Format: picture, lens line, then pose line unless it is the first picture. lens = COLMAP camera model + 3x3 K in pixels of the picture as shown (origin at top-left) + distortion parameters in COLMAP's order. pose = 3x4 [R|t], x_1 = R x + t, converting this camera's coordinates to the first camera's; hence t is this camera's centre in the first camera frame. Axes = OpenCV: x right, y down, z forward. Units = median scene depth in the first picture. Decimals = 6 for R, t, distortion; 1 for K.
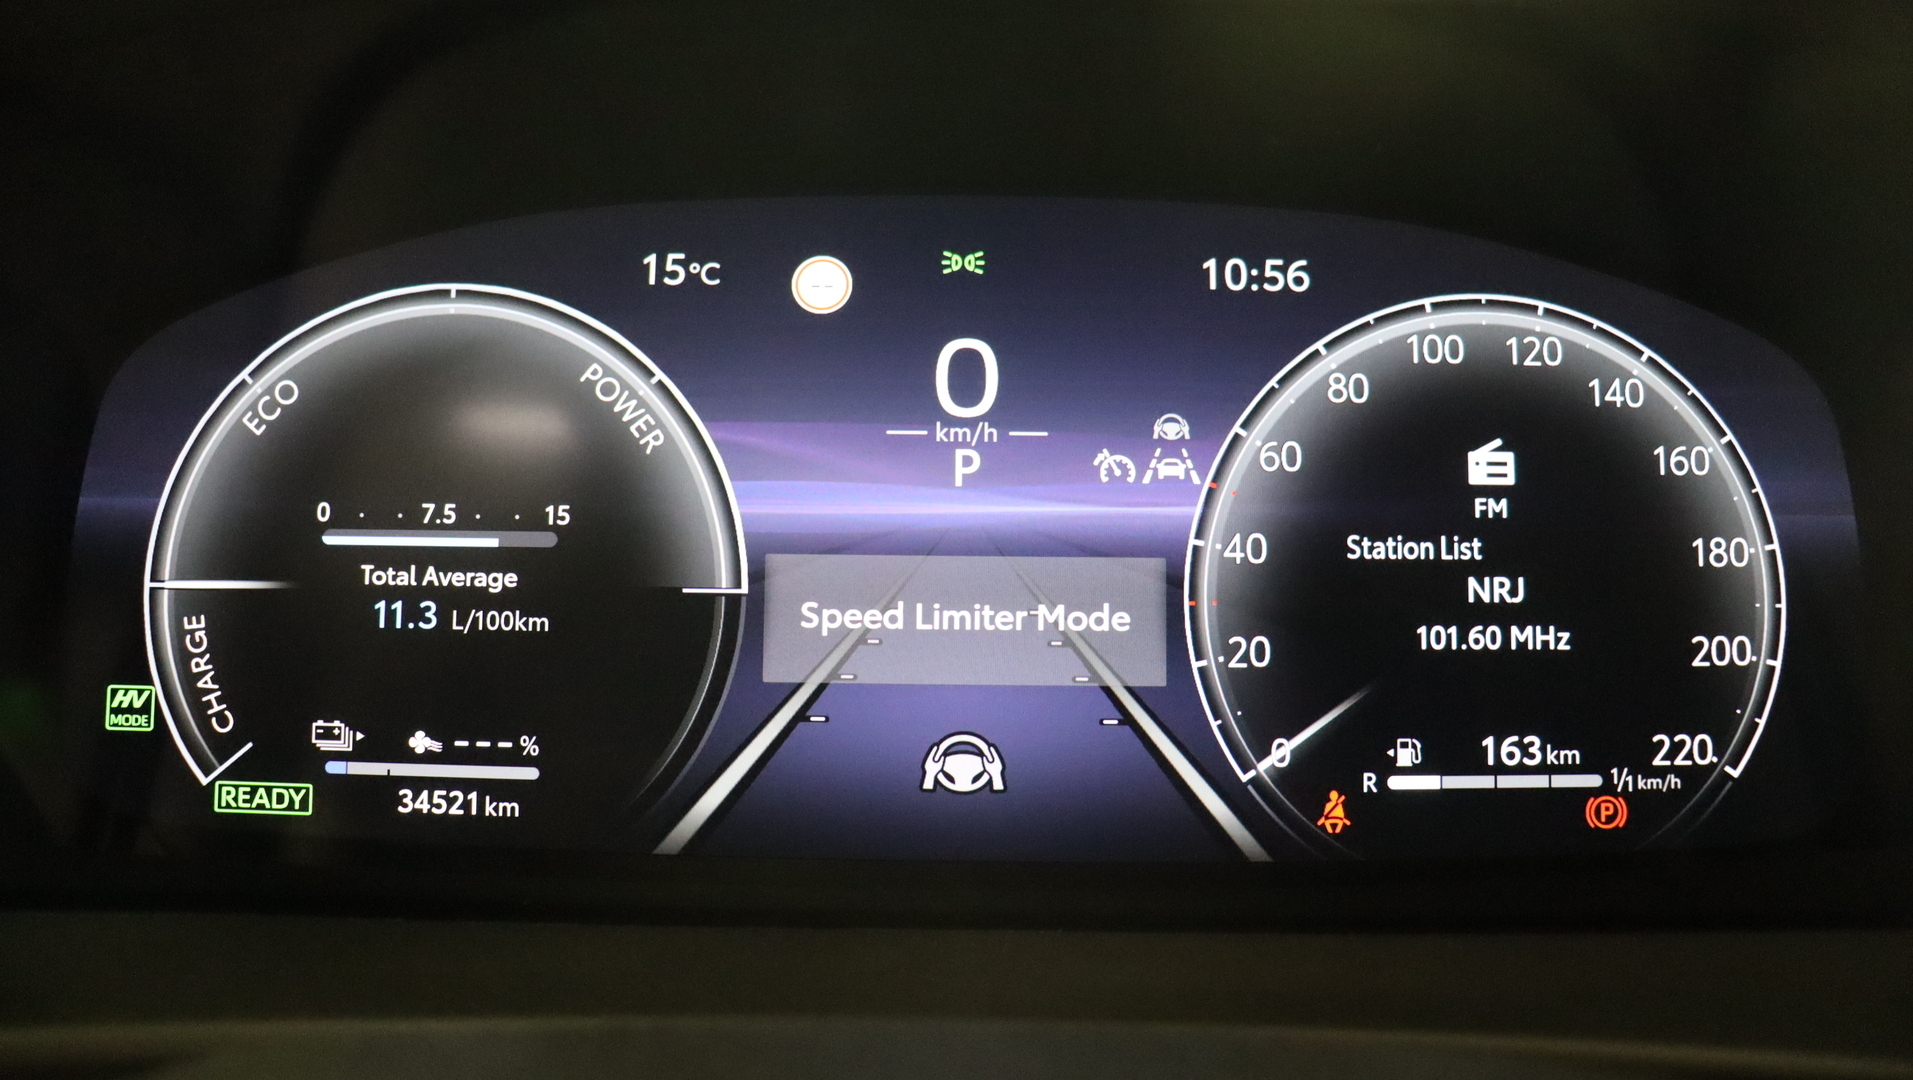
lens RADIAL K [[1590.0, 0, 957.1], [0, 1590.0, 544.4], [0, 0, 1]] dist [-0.167872, 0.125878]
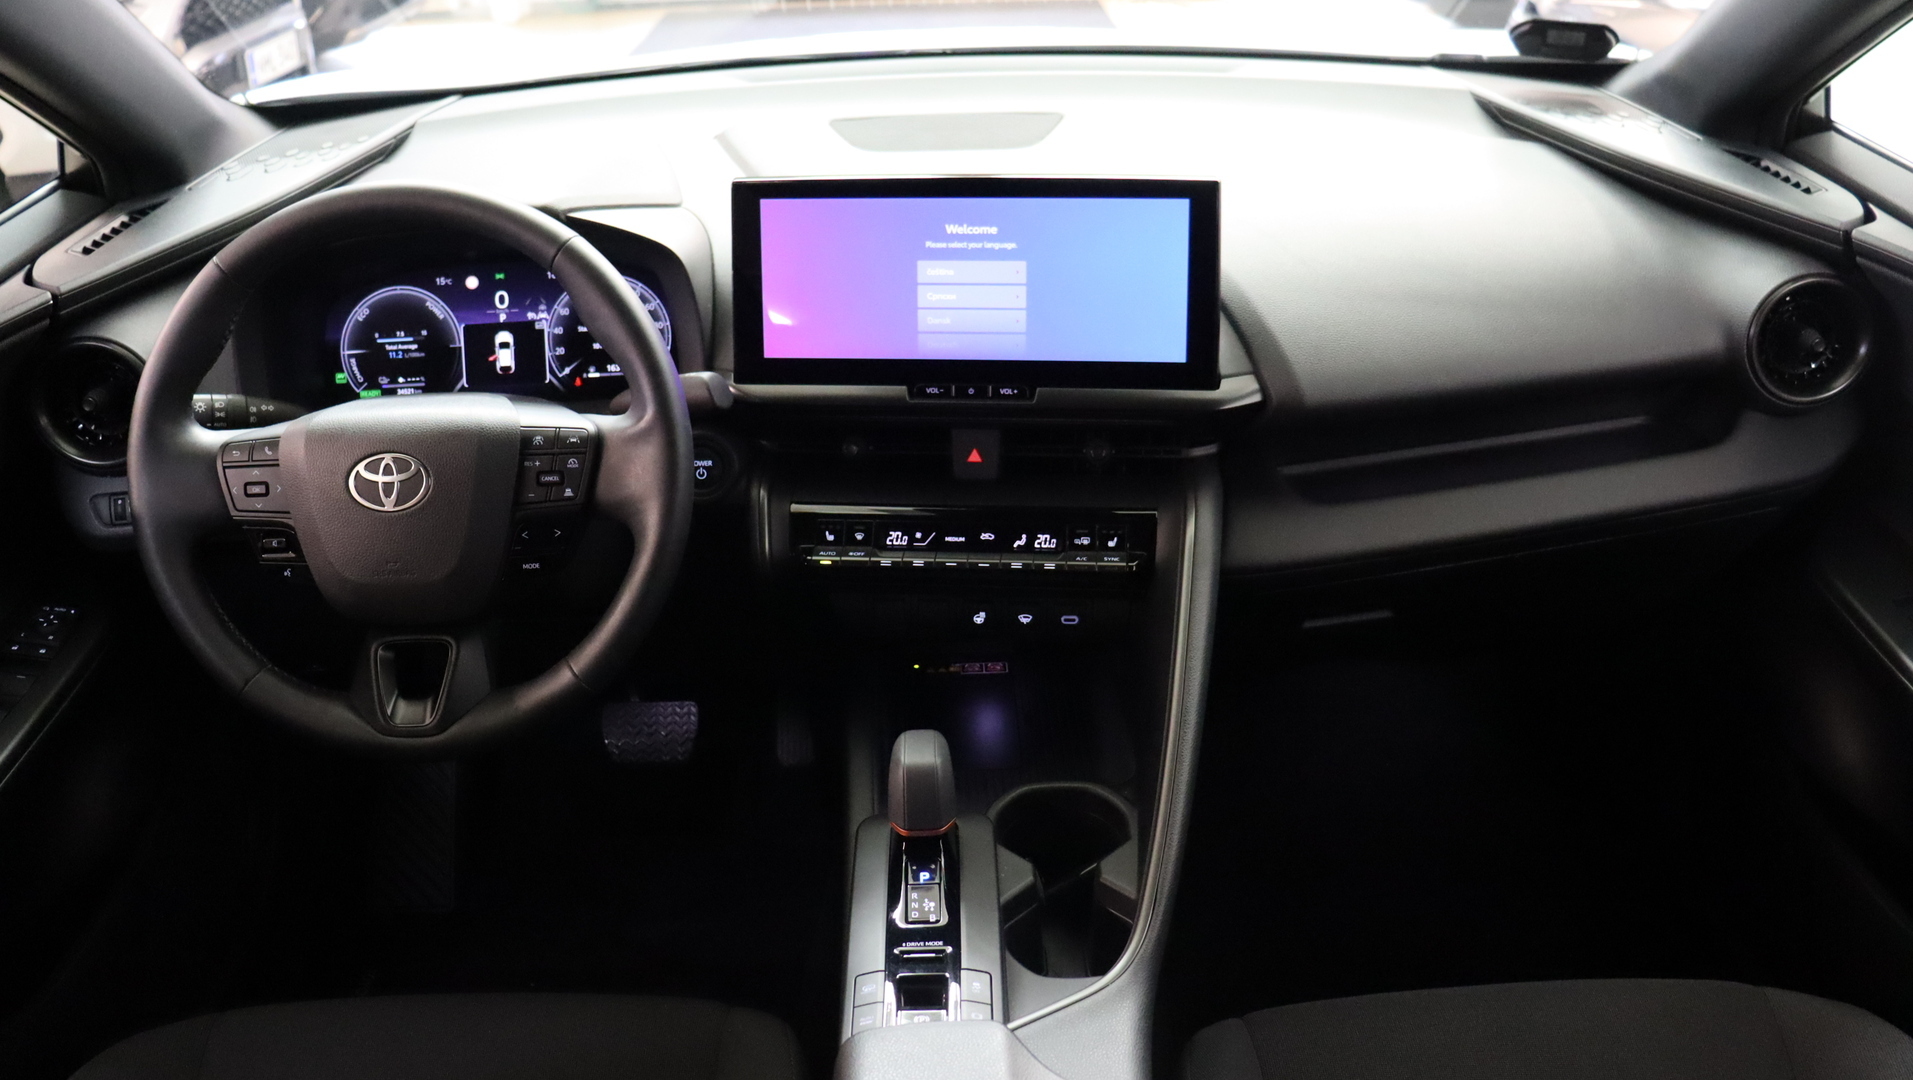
lens RADIAL K [[1590.0, 0, 964.7], [0, 1590.0, 536.5], [0, 0, 1]] dist [-0.167872, 0.125878]
pose [[0.998107, -0.057765, 0.021103, 1.318378], [0.052915, 0.981507, 0.183968, -0.202691], [-0.031340, -0.182503, 0.982706, -4.030194]]
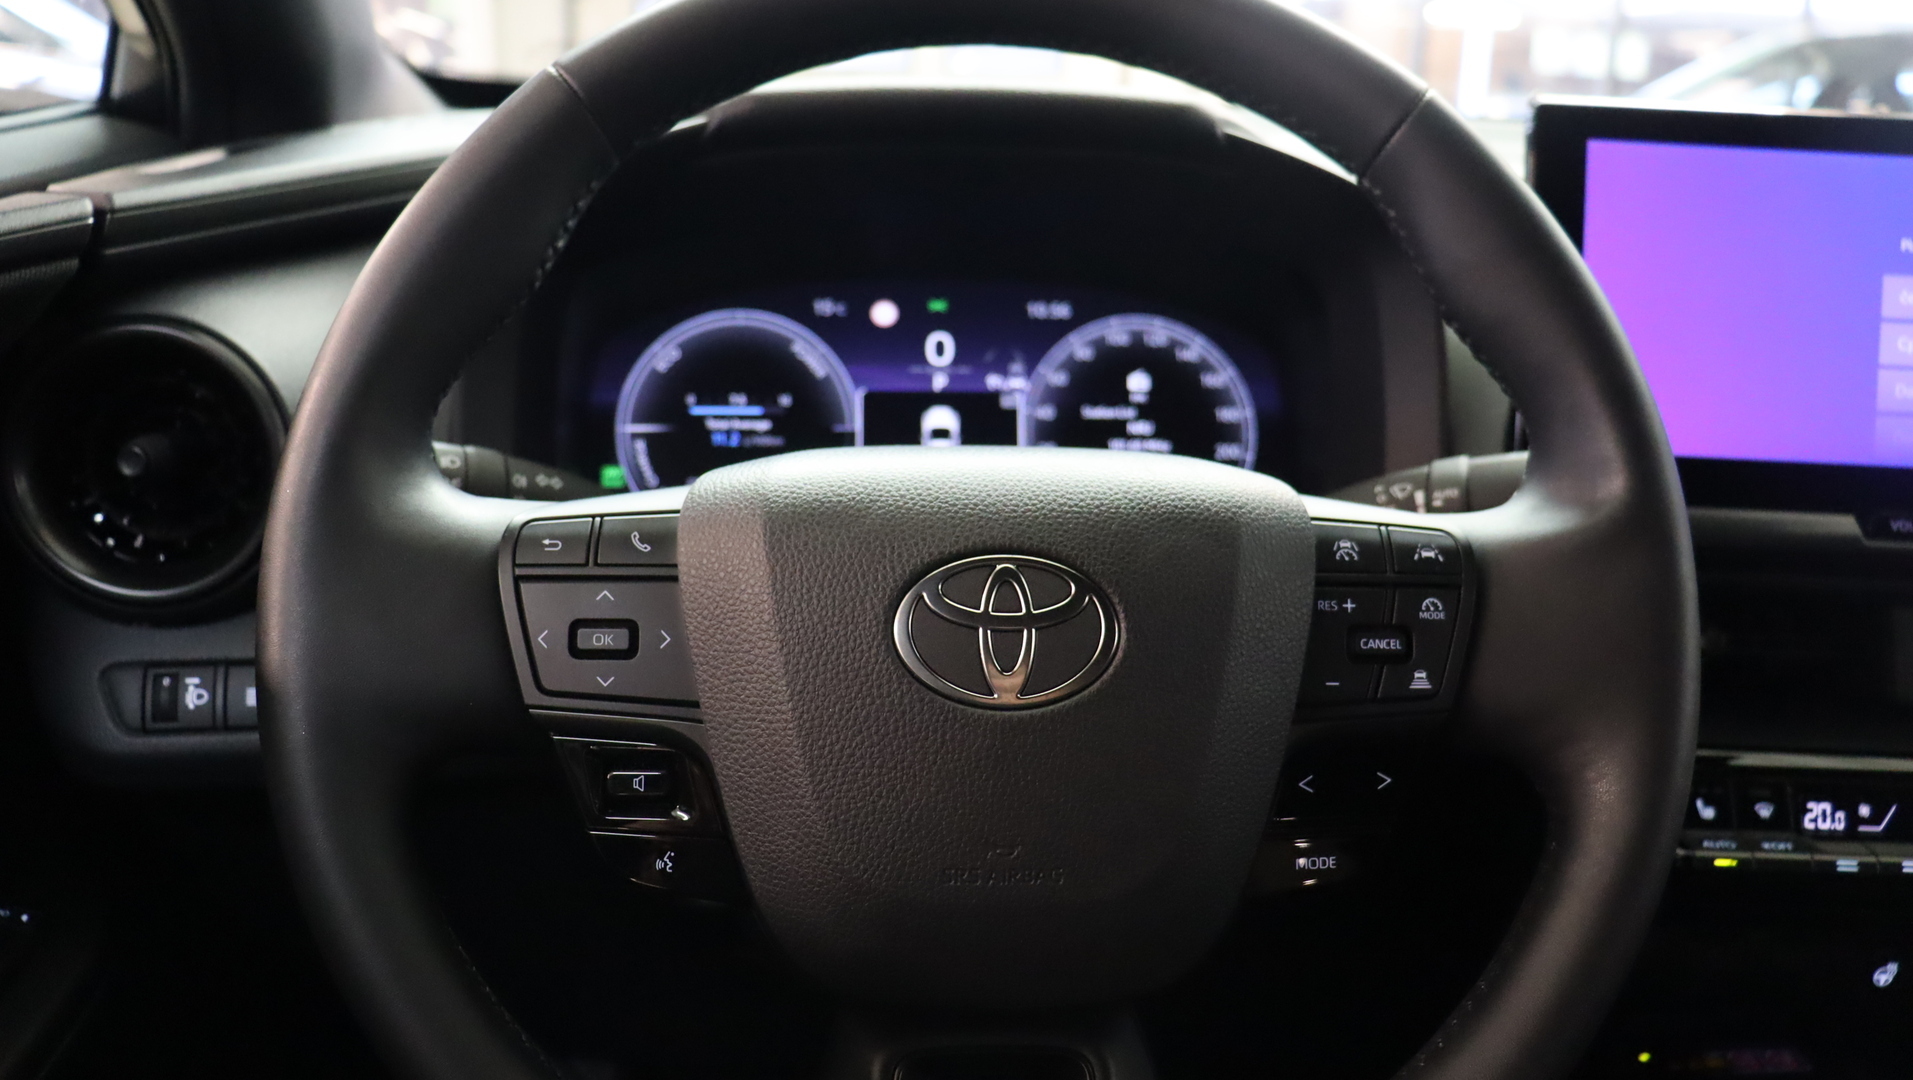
lens RADIAL K [[1590.0, 0, 982.9], [0, 1590.0, 529.5], [0, 0, 1]] dist [-0.167872, 0.125878]
pose [[0.995732, -0.008786, 0.091876, -0.169128], [0.009352, 0.999940, -0.005733, 0.213346], [-0.091820, 0.006568, 0.995754, -1.651841]]
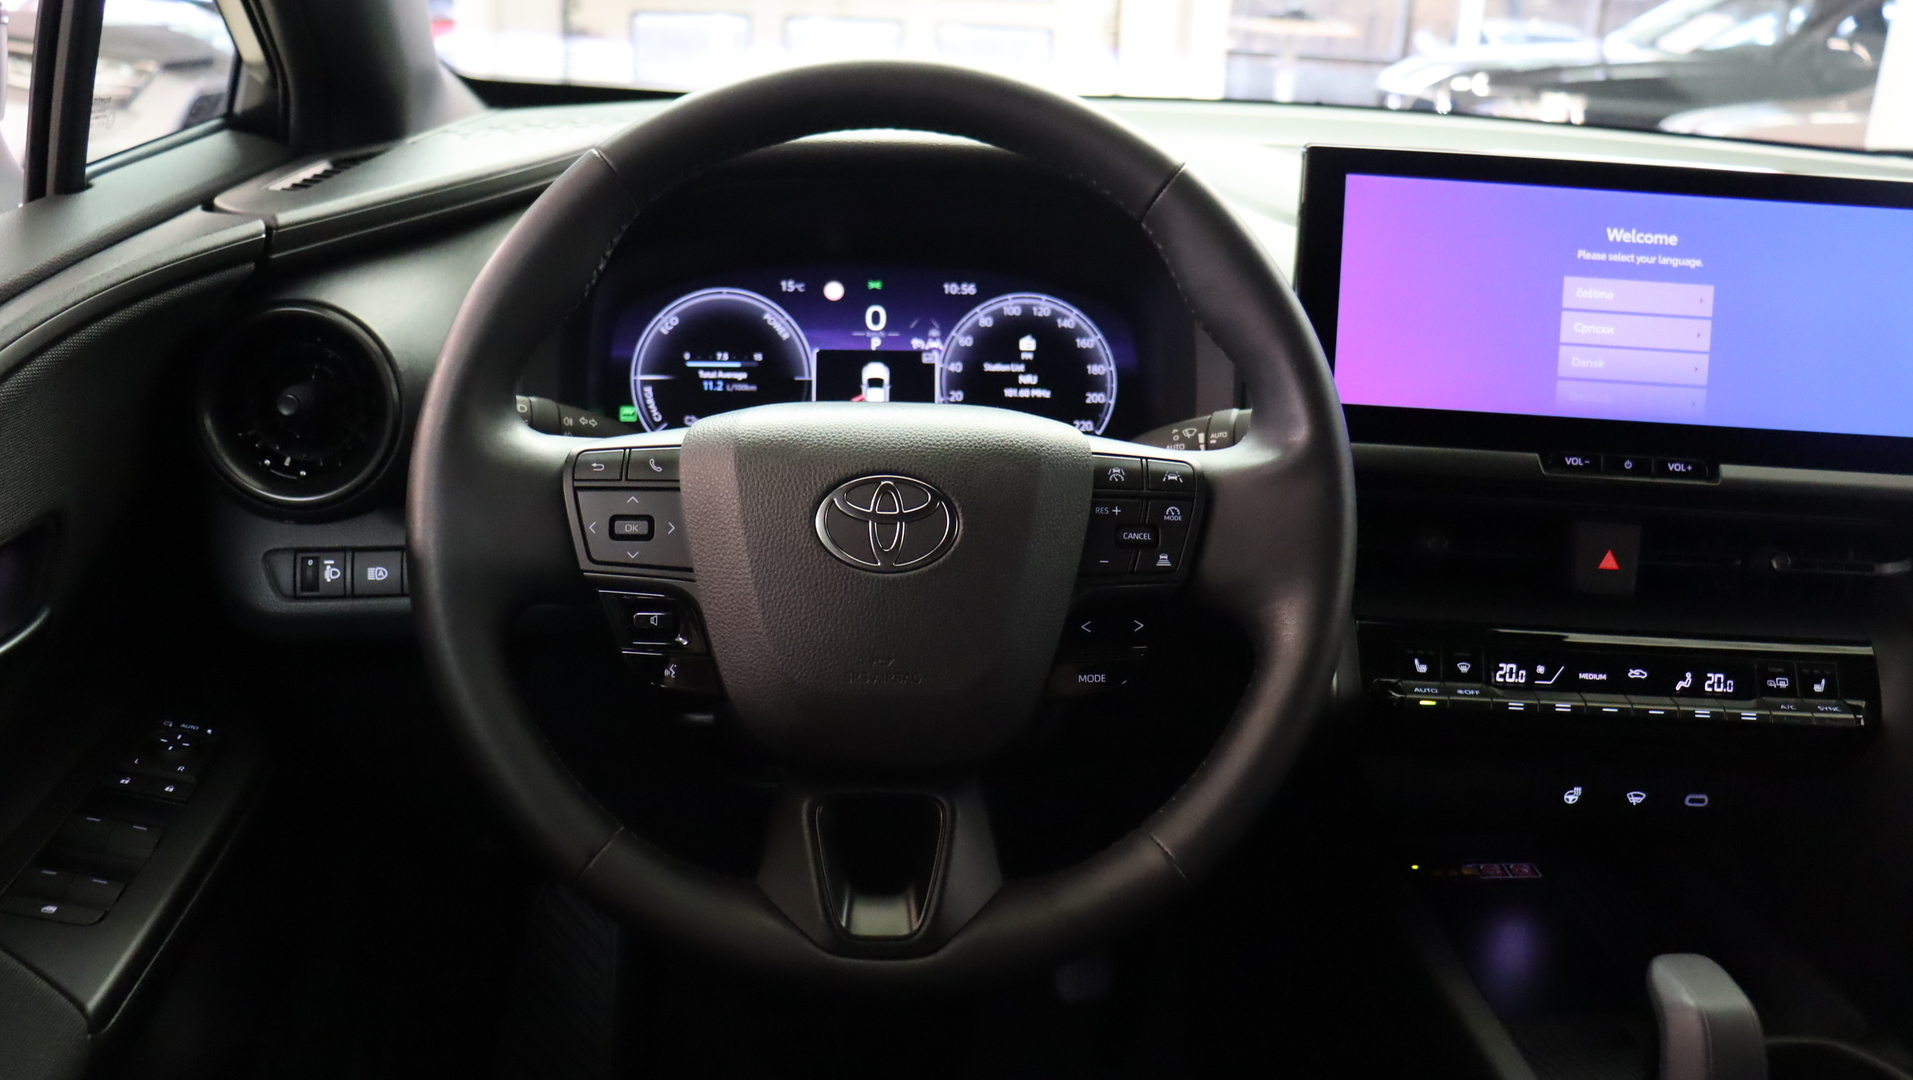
lens RADIAL K [[1590.0, 0, 977.7], [0, 1590.0, 519.3], [0, 0, 1]] dist [-0.167872, 0.125878]
pose [[0.995702, -0.003974, 0.092525, -0.095619], [0.000338, 0.999228, 0.039278, 0.201188], [-0.092609, -0.039078, 0.994935, -2.520199]]
